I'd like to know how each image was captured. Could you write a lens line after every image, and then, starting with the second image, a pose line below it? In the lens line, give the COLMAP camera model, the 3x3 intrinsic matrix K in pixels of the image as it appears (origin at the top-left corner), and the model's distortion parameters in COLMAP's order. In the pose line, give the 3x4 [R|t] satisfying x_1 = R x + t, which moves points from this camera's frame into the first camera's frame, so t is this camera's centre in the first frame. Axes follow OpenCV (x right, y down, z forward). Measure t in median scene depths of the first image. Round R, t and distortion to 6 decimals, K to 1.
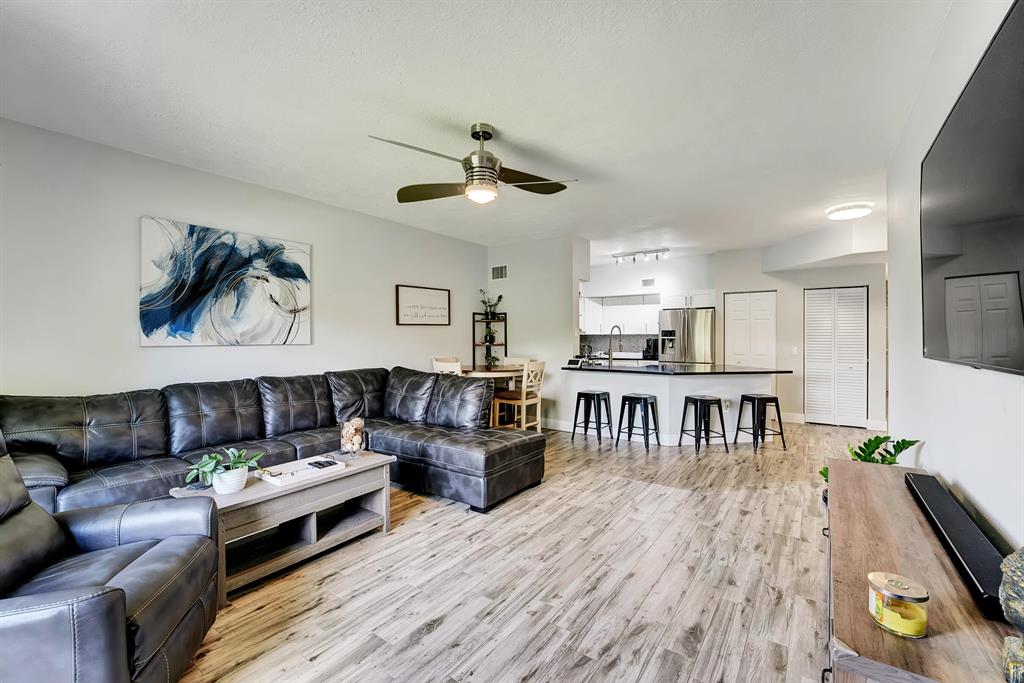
lens RADIAL K [[425.1, 0, 526.9], [0, 425.1, 337.6], [0, 0, 1]] dist [-0.015939, 0.000253]
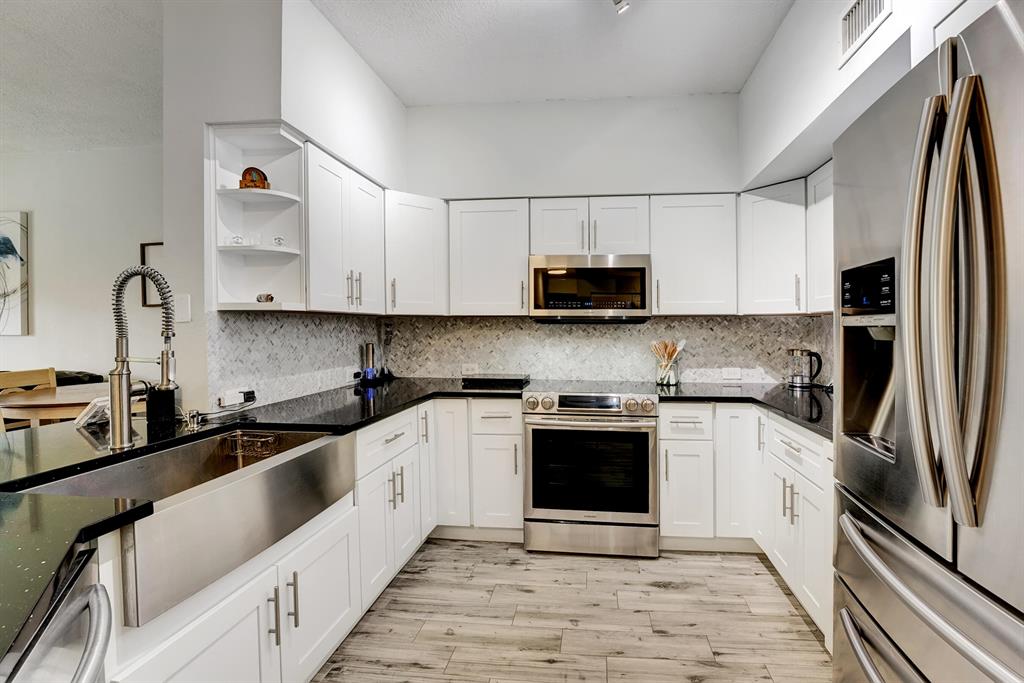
lens RADIAL K [[450.4, 0, 554.2], [0, 450.4, 331.2], [0, 0, 1]] dist [-0.001667, -0.000047]
pose [[0.483368, 0.005383, -0.875401, 0.427646], [0.002226, 0.999970, 0.007379, 0.002276], [0.875414, -0.005516, 0.483342, 0.886143]]
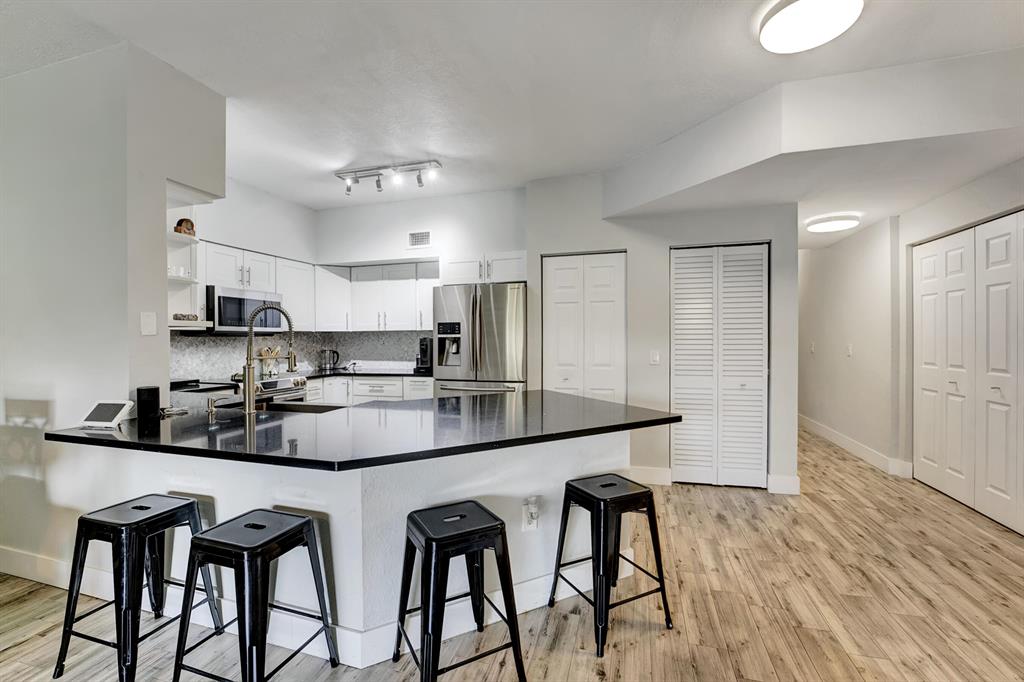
lens RADIAL K [[425.1, 0, 511.3], [0, 425.1, 338.5], [0, 0, 1]] dist [-0.015939, 0.000253]
pose [[0.950174, -0.009219, 0.311585, 0.251046], [0.008694, 0.999957, 0.003074, 0.002646], [-0.311600, -0.000212, 0.950213, 0.476711]]
